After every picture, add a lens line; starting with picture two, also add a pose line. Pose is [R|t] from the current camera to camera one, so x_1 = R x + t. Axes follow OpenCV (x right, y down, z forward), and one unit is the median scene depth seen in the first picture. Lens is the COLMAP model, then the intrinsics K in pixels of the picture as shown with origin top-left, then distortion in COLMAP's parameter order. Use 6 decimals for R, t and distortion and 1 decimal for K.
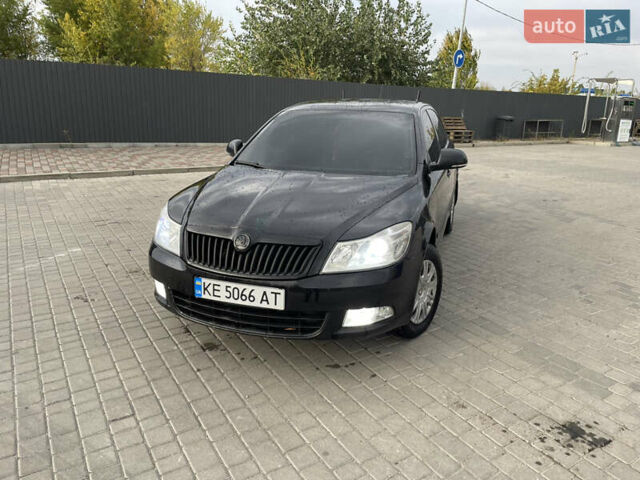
lens RADIAL K [[504.1, 0, 320.9], [0, 504.1, 233.4], [0, 0, 1]] dist [0.103380, -0.005628]
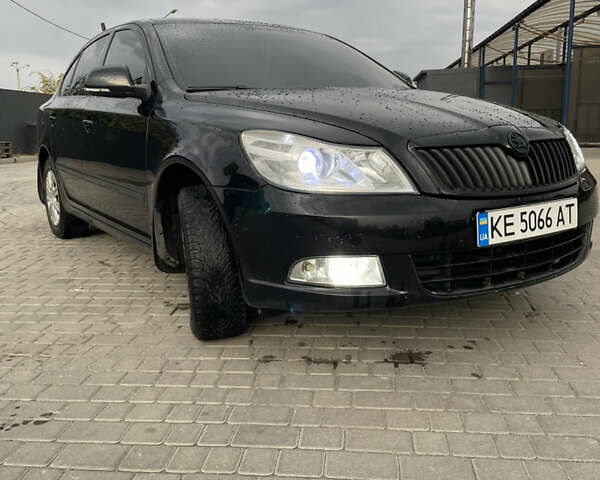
lens RADIAL K [[633.4, 0, 301.7], [0, 633.4, 240.6], [0, 0, 1]] dist [0.057338, 0.000000]
pose [[0.606606, -0.183947, 0.773429, -0.984086], [0.248475, 0.967993, 0.035341, 0.040516], [-0.755175, 0.170740, 0.632897, 0.707499]]
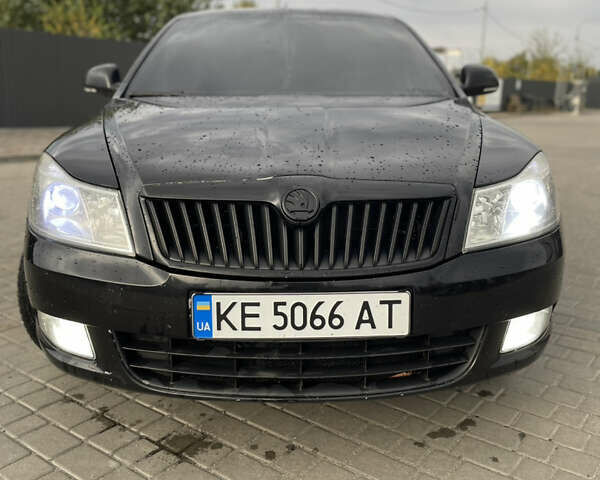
lens RADIAL K [[633.4, 0, 304.0], [0, 633.4, 238.7], [0, 0, 1]] dist [0.057338, 0.000000]
pose [[0.932932, -0.096812, 0.346793, -0.355310], [0.106485, 0.994275, -0.008897, 0.054457], [-0.343947, 0.045228, 0.937899, 0.454841]]
